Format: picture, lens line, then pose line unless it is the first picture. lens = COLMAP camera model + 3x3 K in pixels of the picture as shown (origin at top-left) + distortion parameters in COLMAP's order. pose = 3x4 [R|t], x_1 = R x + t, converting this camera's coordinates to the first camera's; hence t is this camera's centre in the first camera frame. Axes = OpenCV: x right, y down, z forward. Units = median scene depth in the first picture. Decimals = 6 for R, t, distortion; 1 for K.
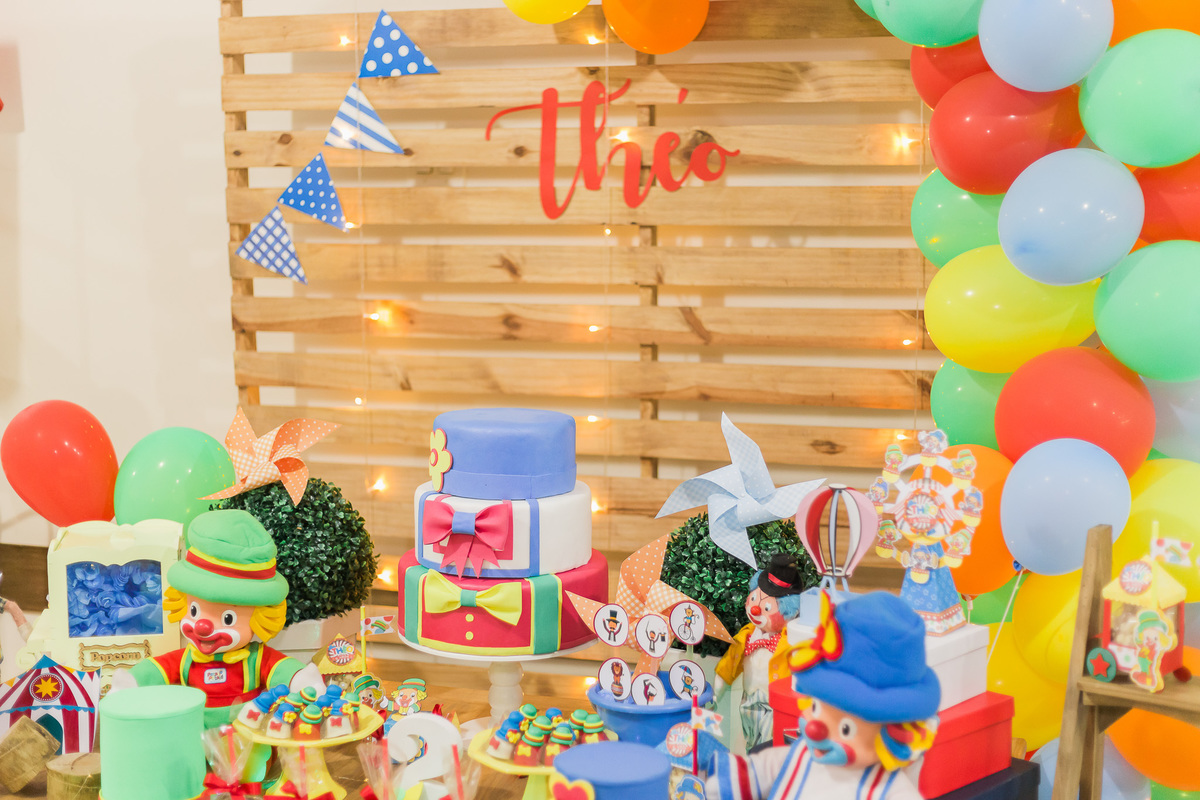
lens RADIAL K [[1790.2, 0, 594.5], [0, 1790.2, 418.0], [0, 0, 1]] dist [0.012027, -0.041681]
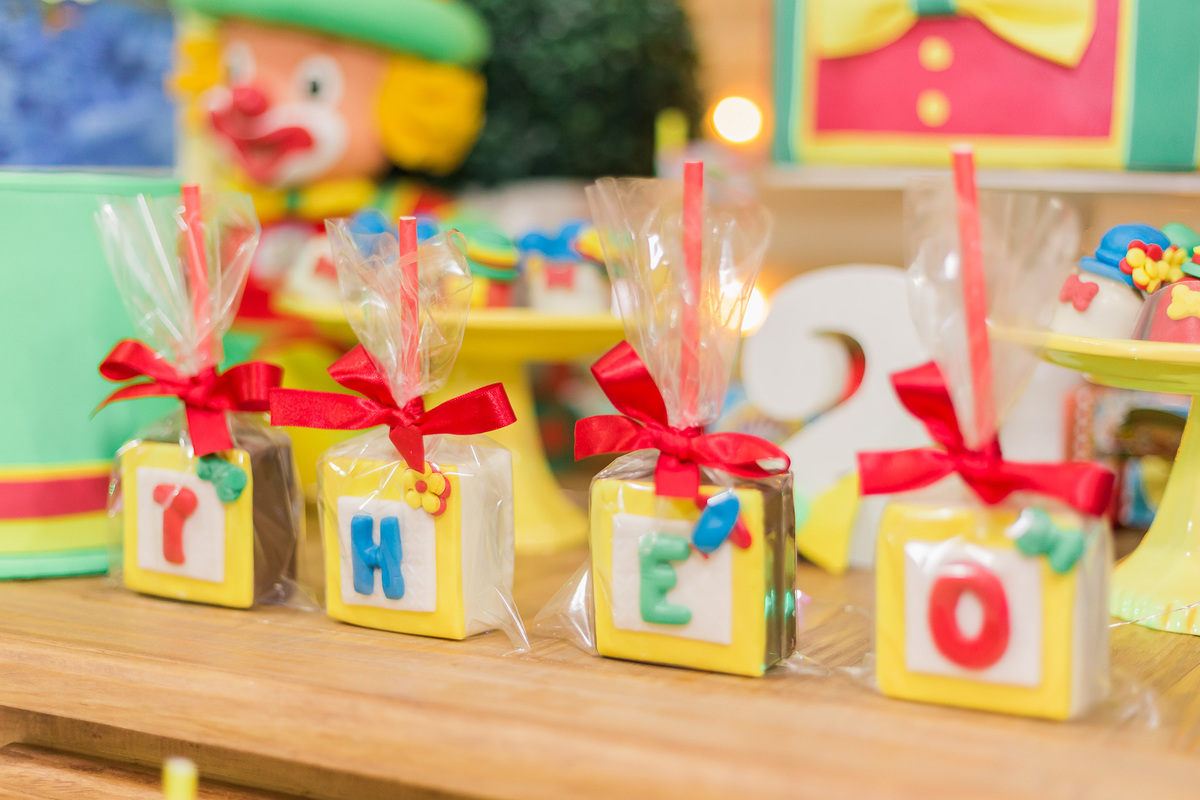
lens RADIAL K [[1790.2, 0, 594.5], [0, 1790.2, 418.0], [0, 0, 1]] dist [0.012027, -0.041681]
pose [[0.982195, 0.032938, -0.184956, -0.063651], [-0.038559, 0.998895, -0.026873, 0.181540], [0.183866, 0.033526, 0.982379, 0.591811]]
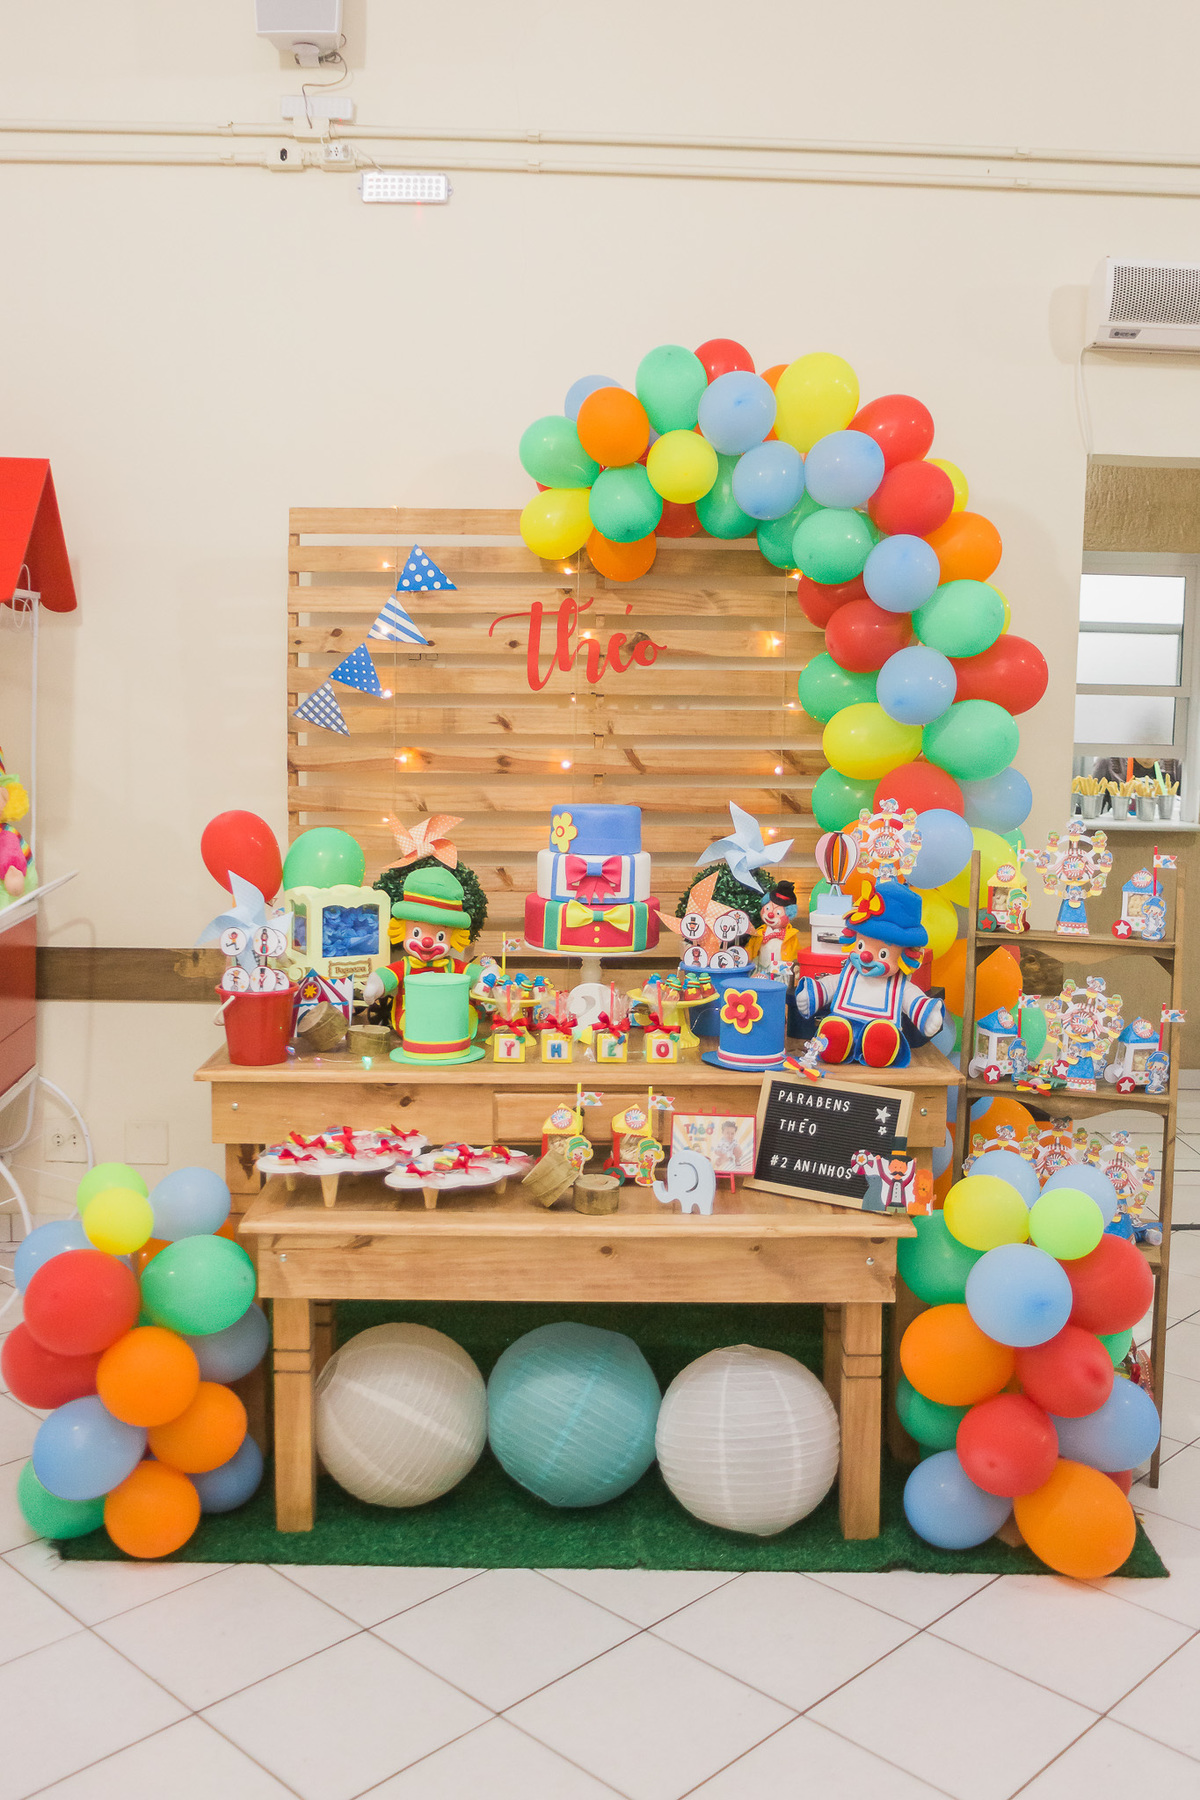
lens RADIAL K [[1760.5, 0, 600.0], [0, 1760.5, 900.0], [0, 0, 1]] dist [-0.058162, 0.000231]
pose [[0.942447, -0.025318, 0.333396, -0.546312], [0.033661, 0.999248, -0.019270, 0.107612], [-0.332657, 0.029384, 0.942590, -0.444936]]
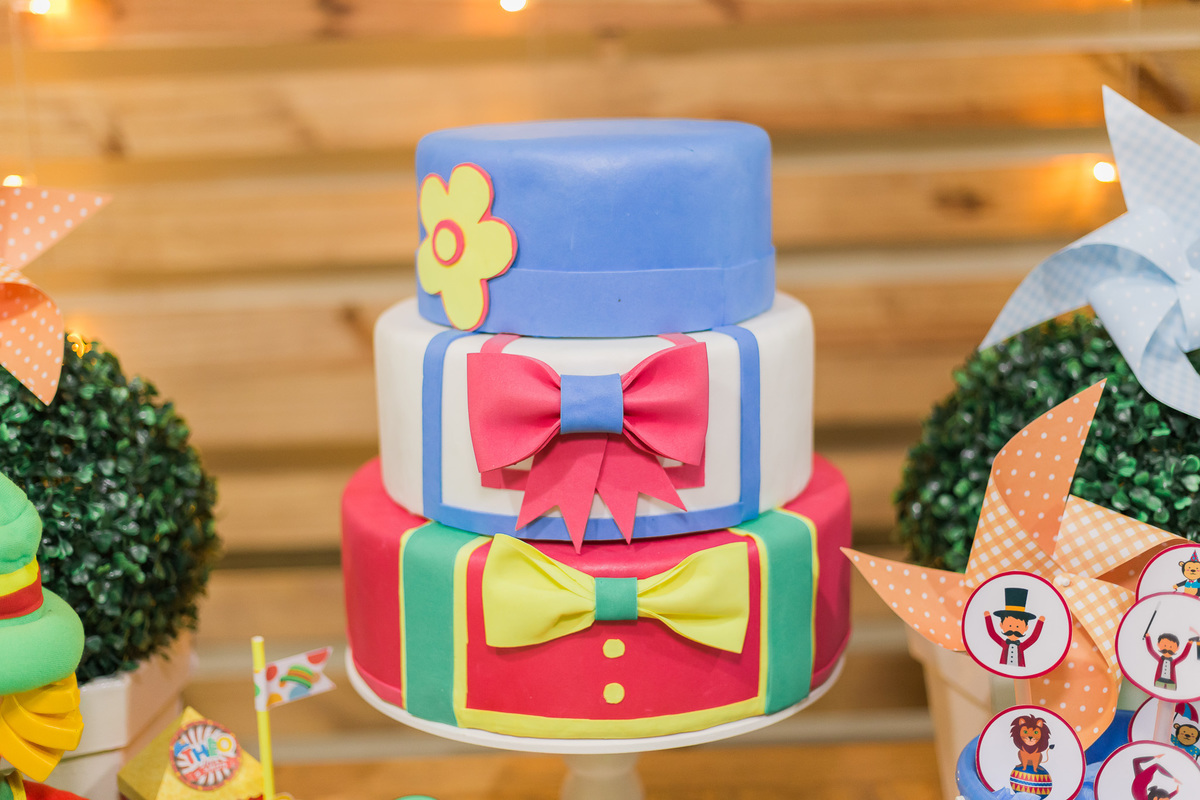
lens RADIAL K [[1790.2, 0, 594.5], [0, 1790.2, 418.0], [0, 0, 1]] dist [0.012027, -0.041681]
pose [[0.946993, -0.100770, 0.305040, -0.172254], [0.074248, 0.992476, 0.097361, 0.023077], [-0.312555, -0.069552, 0.947350, 0.593553]]
